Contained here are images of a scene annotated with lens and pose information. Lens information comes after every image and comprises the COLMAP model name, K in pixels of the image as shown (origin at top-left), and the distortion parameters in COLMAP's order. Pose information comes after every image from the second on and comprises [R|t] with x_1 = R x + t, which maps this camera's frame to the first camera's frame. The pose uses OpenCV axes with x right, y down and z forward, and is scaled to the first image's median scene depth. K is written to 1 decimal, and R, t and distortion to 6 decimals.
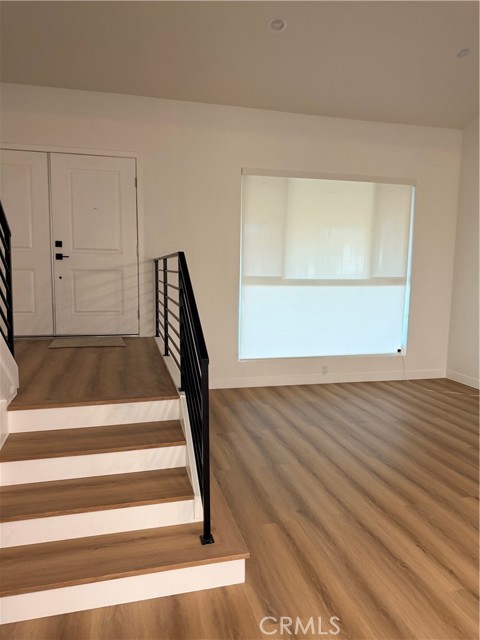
lens RADIAL K [[450.0, 0, 236.9], [0, 450.0, 317.1], [0, 0, 1]] dist [0.067225, -0.081855]
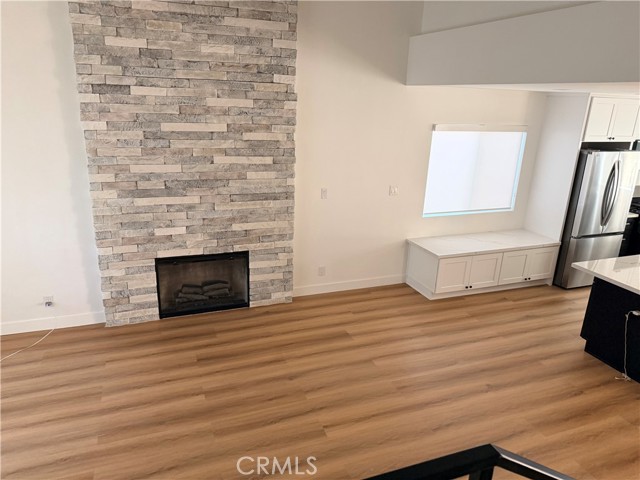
lens RADIAL K [[450.0, 0, 319.2], [0, 450.0, 243.3], [0, 0, 1]] dist [0.067225, -0.081855]
pose [[-0.121066, -0.325965, 0.937598, -0.201208], [0.068400, 0.939561, 0.335479, -0.221398], [-0.990285, 0.104747, -0.091453, 0.630958]]
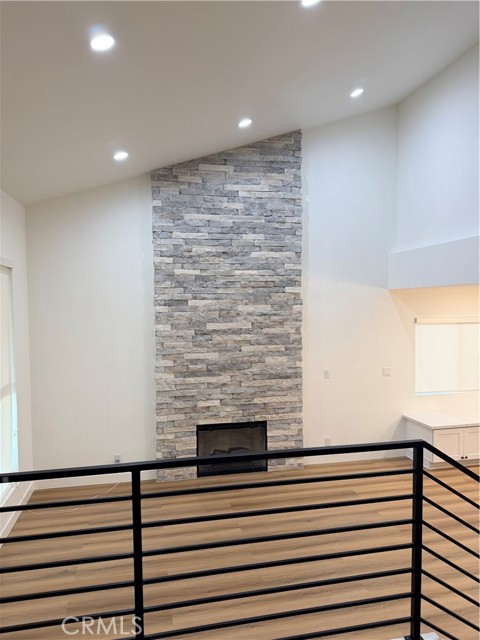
lens RADIAL K [[450.0, 0, 245.3], [0, 450.0, 323.3], [0, 0, 1]] dist [0.067225, -0.081855]
pose [[0.034822, -0.062029, 0.997467, -0.461270], [0.118637, 0.991271, 0.057502, -0.225030], [-0.992327, 0.116334, 0.041877, 0.669491]]
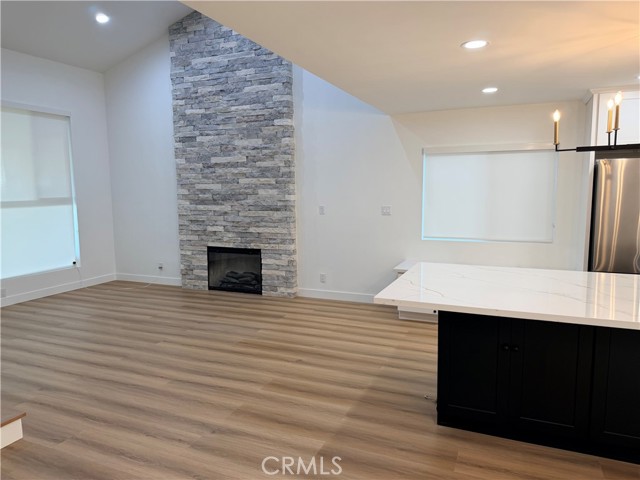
lens RADIAL K [[450.0, 0, 323.9], [0, 450.0, 240.3], [0, 0, 1]] dist [0.067225, -0.081855]
pose [[0.604074, -0.116142, 0.788419, -0.182230], [0.106512, 0.992214, 0.064555, 0.013443], [-0.789778, 0.044980, 0.611741, -0.213928]]
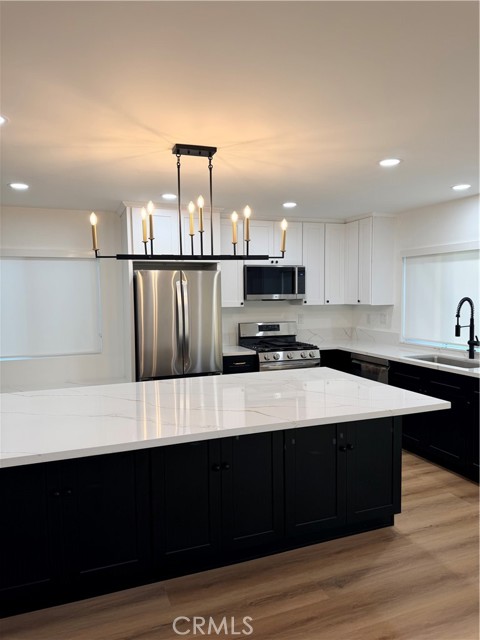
lens RADIAL K [[450.0, 0, 243.1], [0, 450.0, 323.9], [0, 0, 1]] dist [0.067225, -0.081855]
pose [[-0.123653, -0.084309, 0.988738, -0.085671], [0.116639, 0.988243, 0.098854, 0.013986], [-0.985447, 0.127549, -0.112365, -0.197518]]
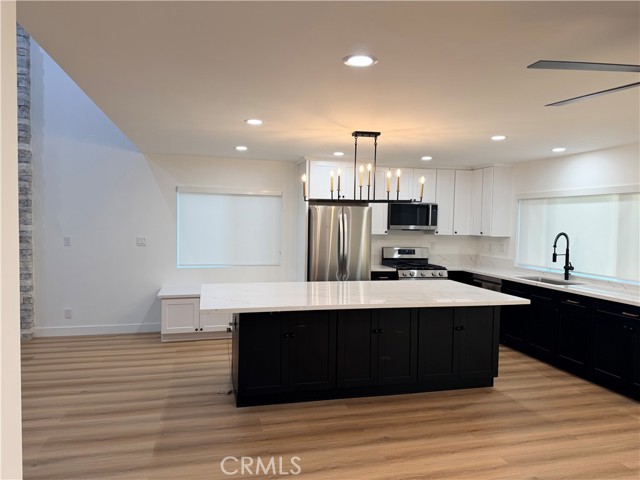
lens RADIAL K [[450.0, 0, 317.2], [0, 450.0, 242.0], [0, 0, 1]] dist [0.067225, -0.081855]
pose [[0.004176, -0.065104, 0.997870, -0.386125], [0.091880, 0.993682, 0.064446, -0.004913], [-0.995761, 0.091415, 0.010131, -0.126287]]
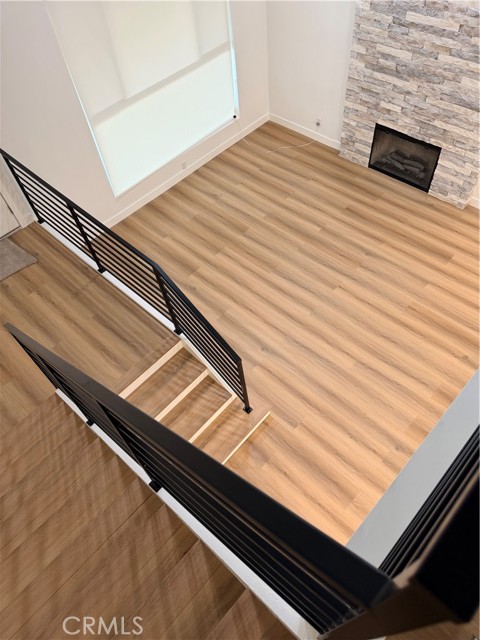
lens RADIAL K [[450.0, 0, 241.7], [0, 450.0, 320.6], [0, 0, 1]] dist [0.067225, -0.081855]
pose [[0.840489, -0.477607, 0.255870, -0.171643], [0.145379, 0.653702, 0.742656, -0.502997], [-0.521960, -0.586996, 0.618864, 0.032509]]
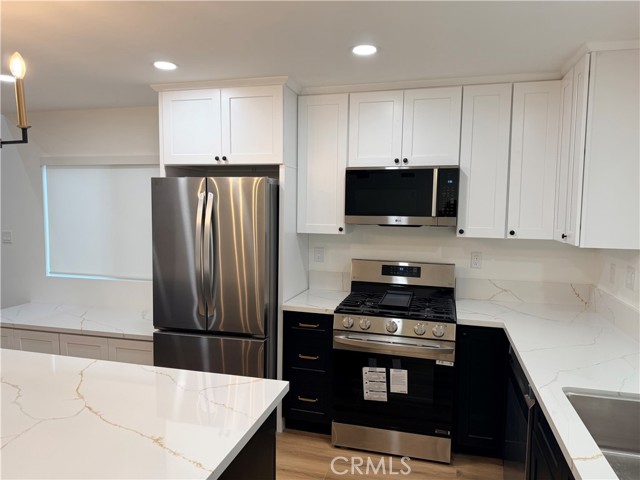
lens RADIAL K [[450.0, 0, 324.4], [0, 450.0, 241.3], [0, 0, 1]] dist [0.067225, -0.081855]
pose [[0.489924, -0.083672, 0.867740, 0.351438], [0.094037, 0.994648, 0.042816, 0.055895], [-0.866678, 0.060623, 0.495170, -0.605810]]
